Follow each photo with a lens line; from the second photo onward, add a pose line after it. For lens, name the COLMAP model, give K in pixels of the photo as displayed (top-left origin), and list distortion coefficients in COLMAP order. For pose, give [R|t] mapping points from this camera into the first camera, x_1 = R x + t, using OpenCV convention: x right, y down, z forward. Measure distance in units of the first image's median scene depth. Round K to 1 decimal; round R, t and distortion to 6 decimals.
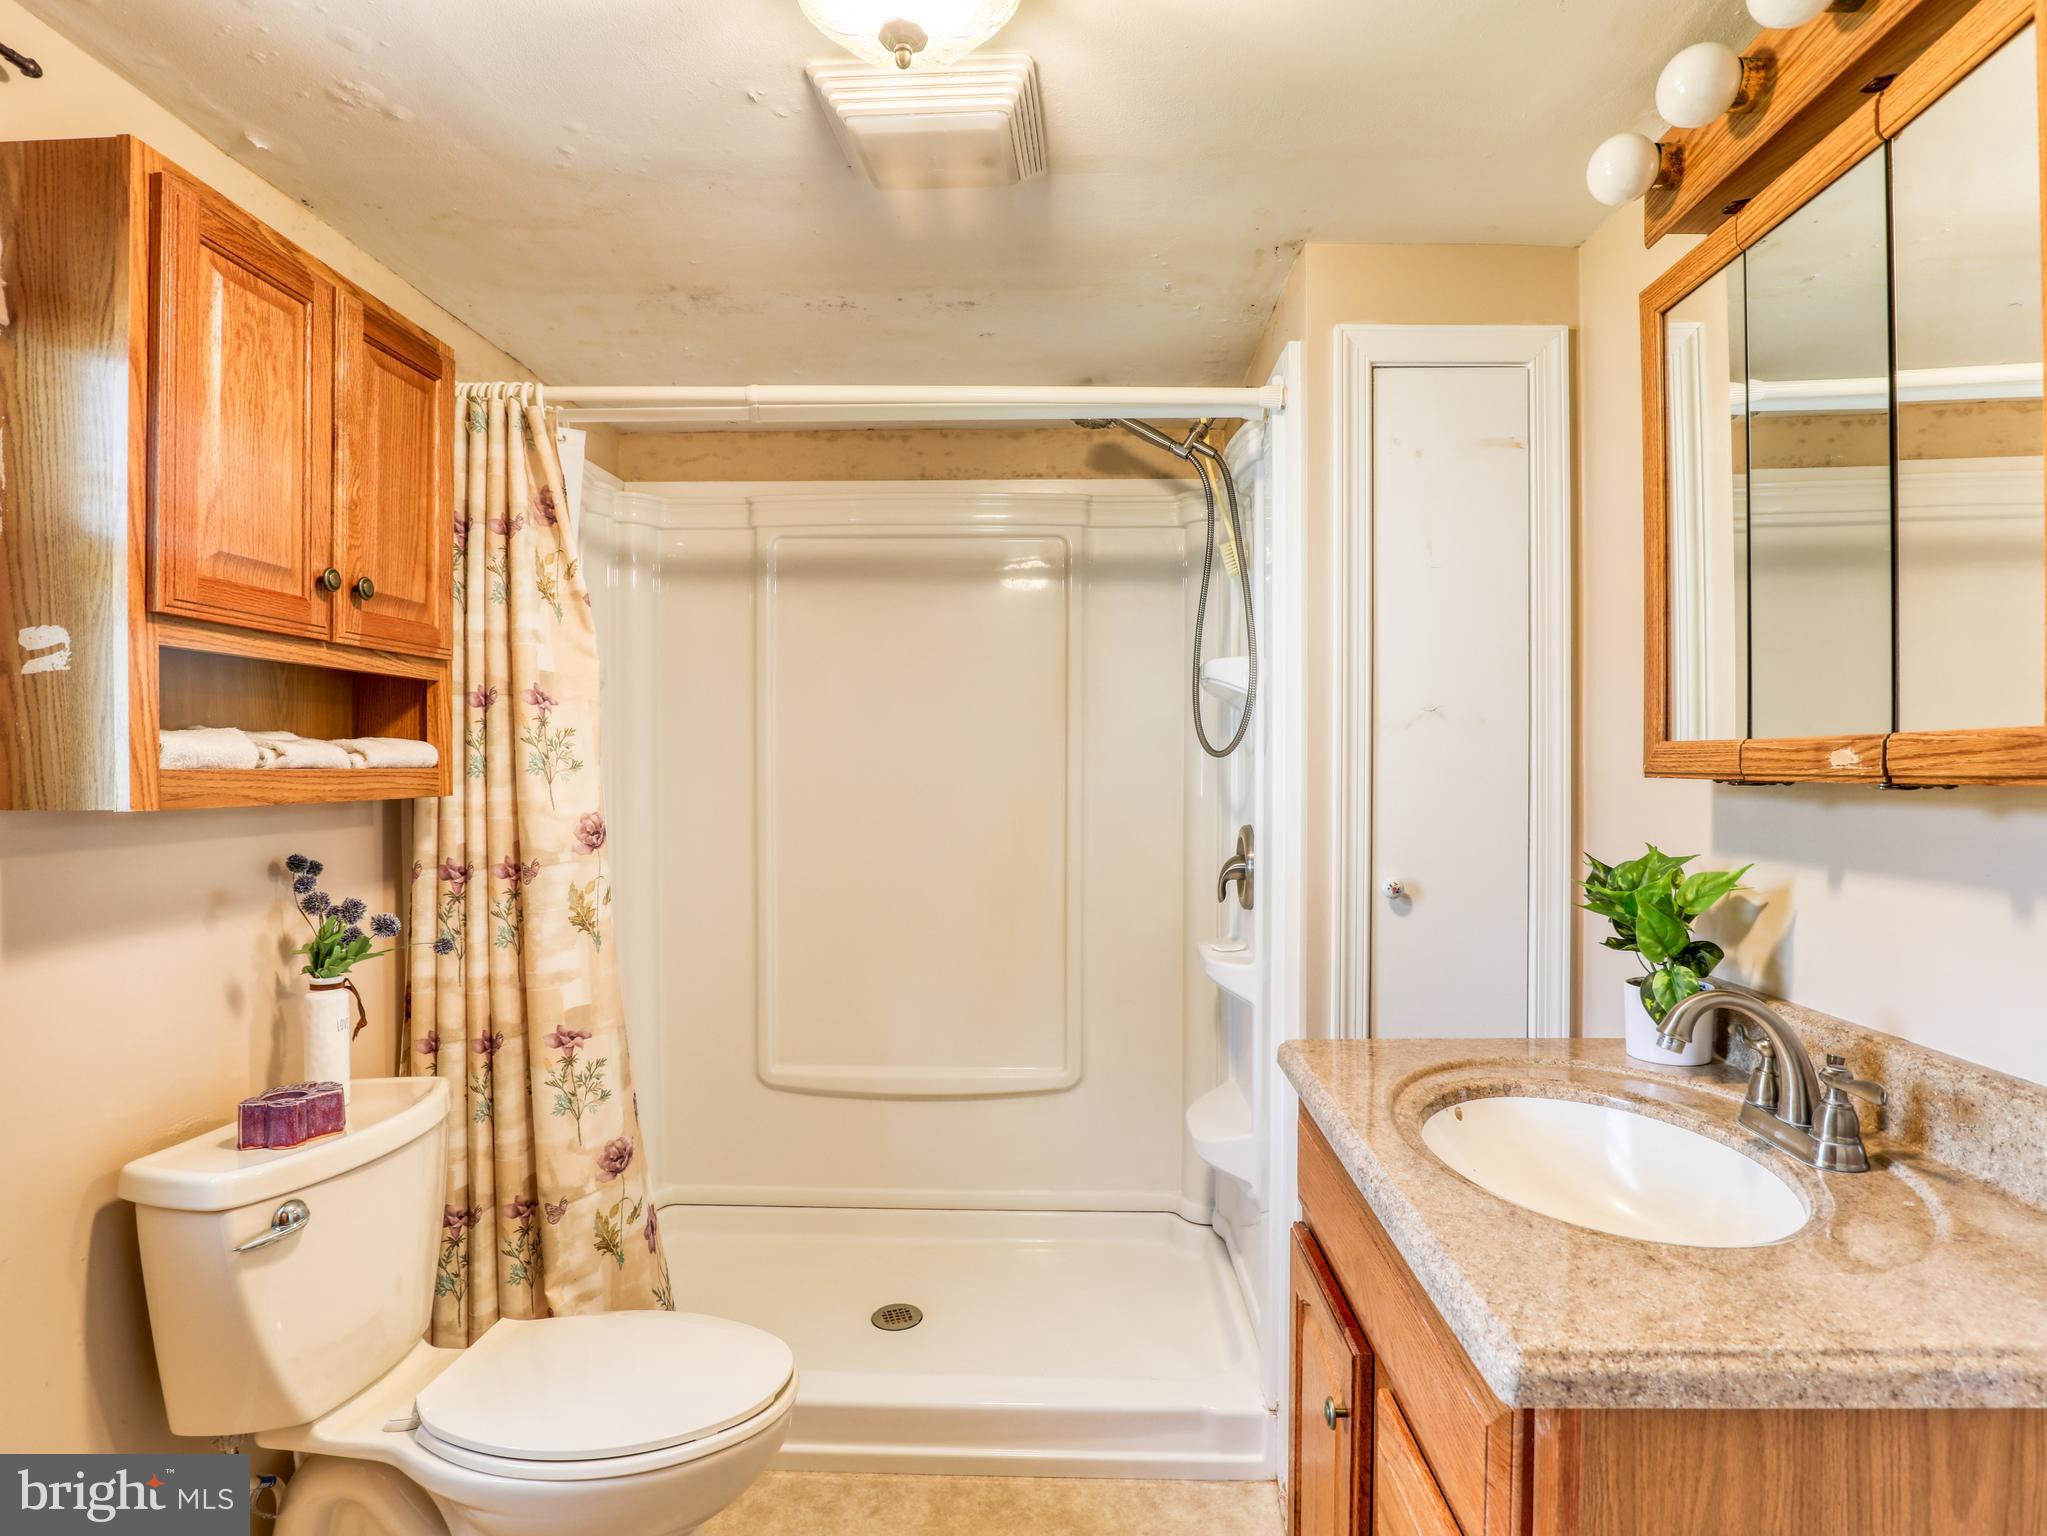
lens RADIAL K [[1054.7, 0, 1036.8], [0, 1054.7, 773.0], [0, 0, 1]] dist [-0.033987, 0.005830]
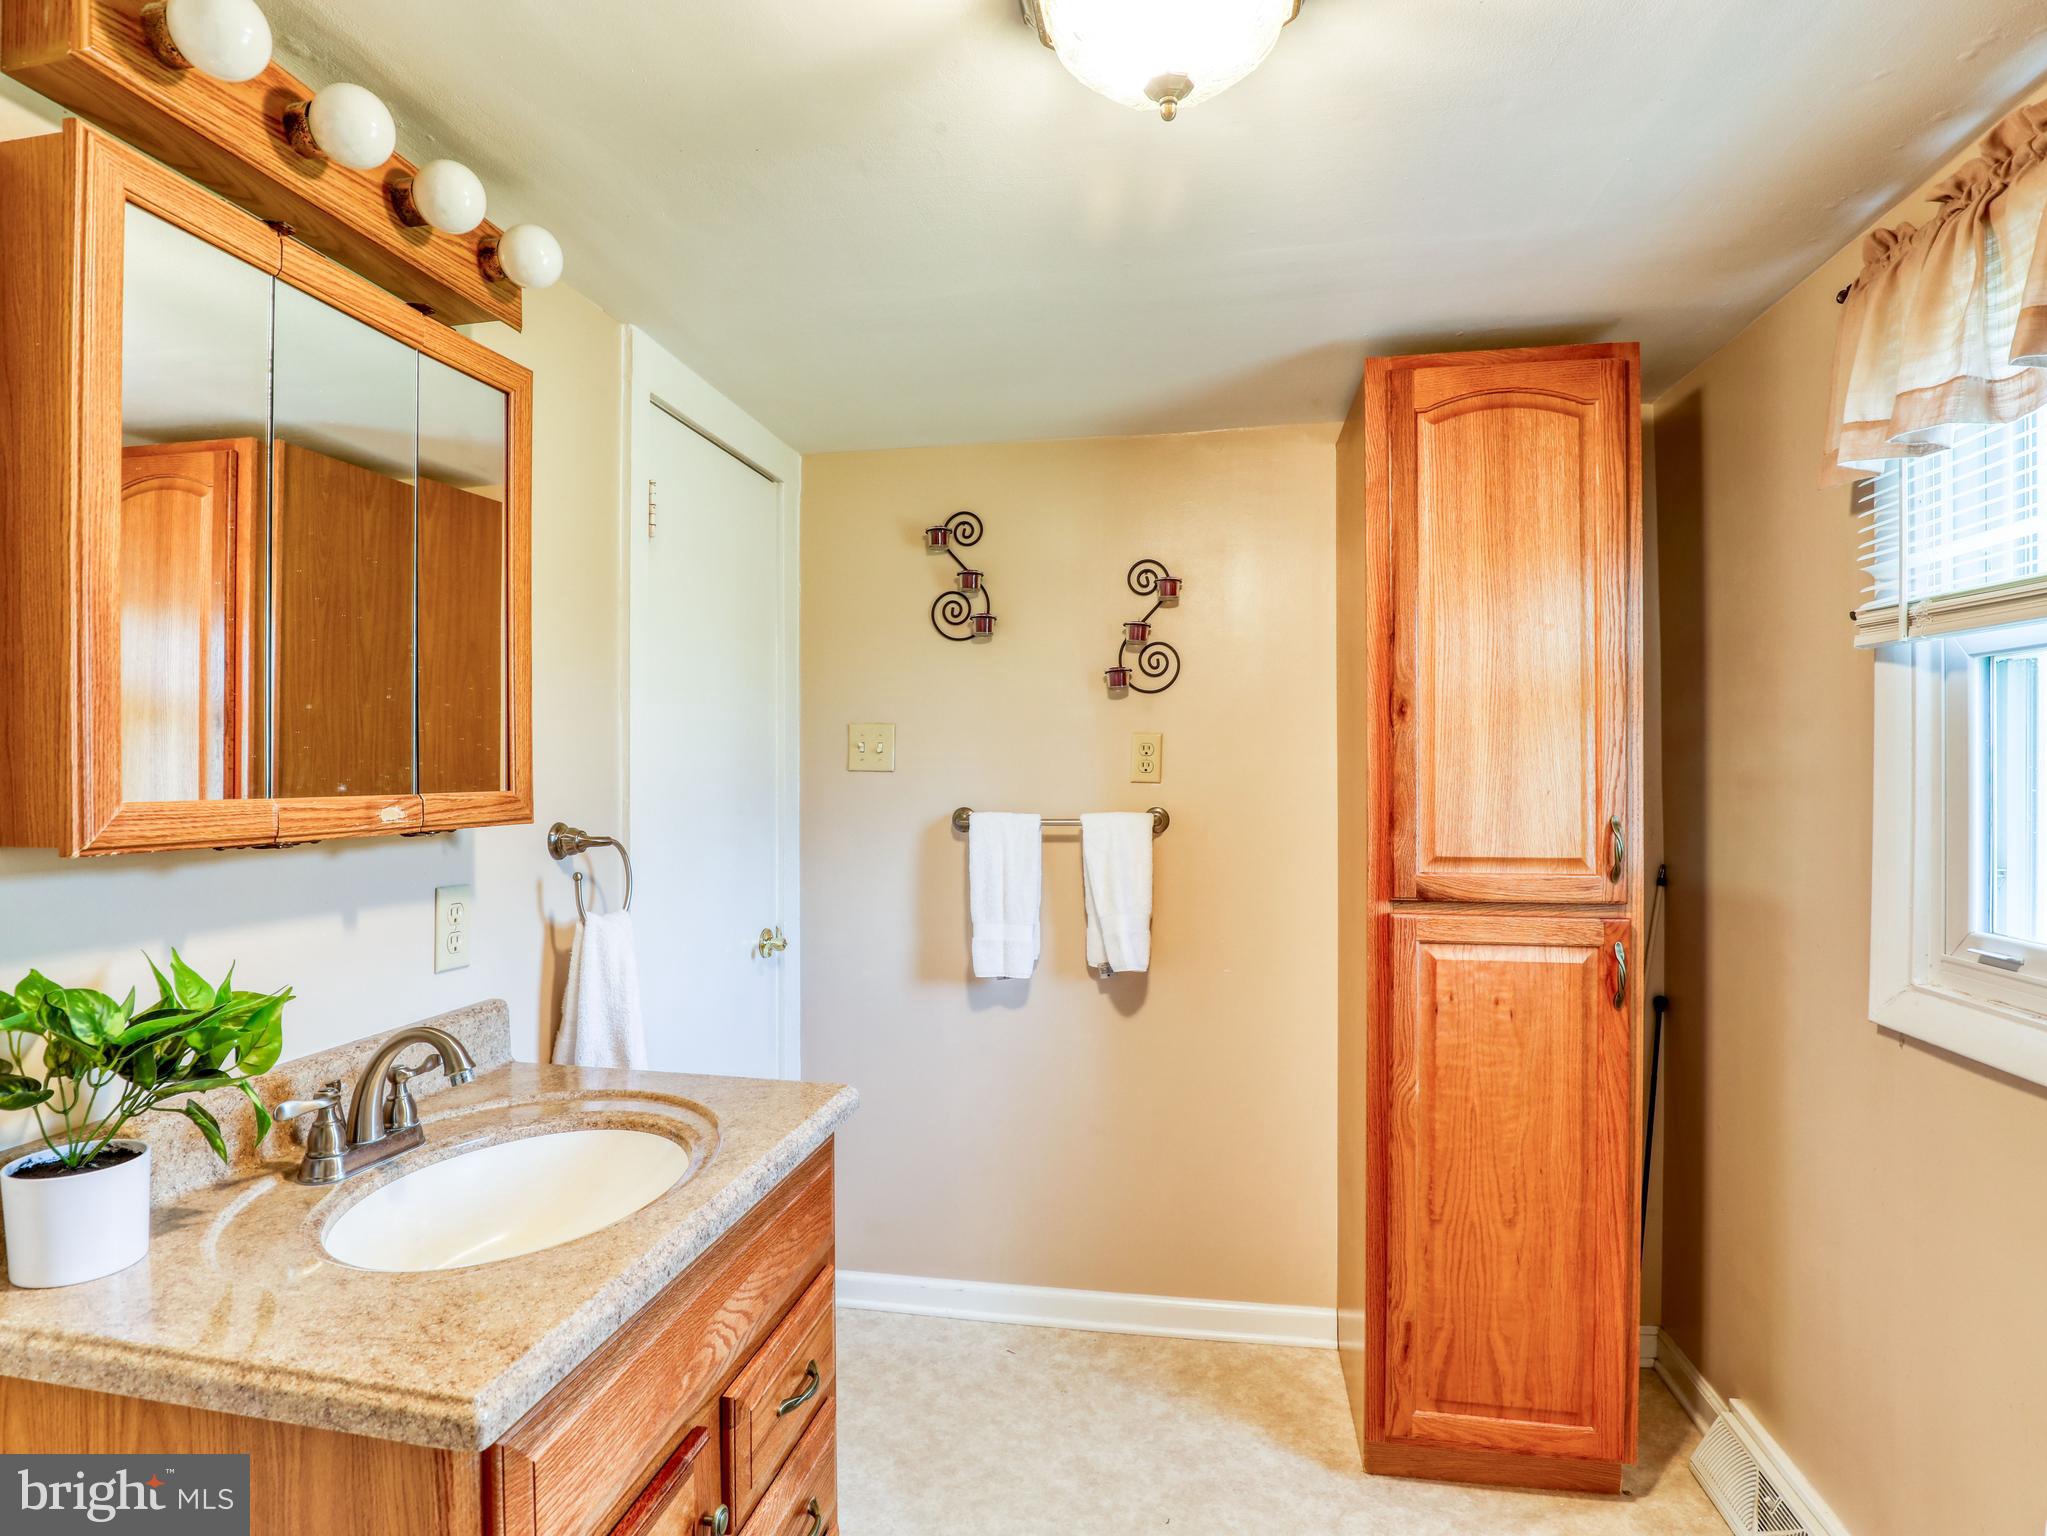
lens RADIAL K [[1054.7, 0, 1036.8], [0, 1054.7, 773.0], [0, 0, 1]] dist [-0.033987, 0.005830]
pose [[-0.990095, 0.005913, 0.140275, -0.145029], [0.007030, 0.999947, 0.007470, -0.066068], [-0.140223, 0.008382, -0.990084, 2.084444]]
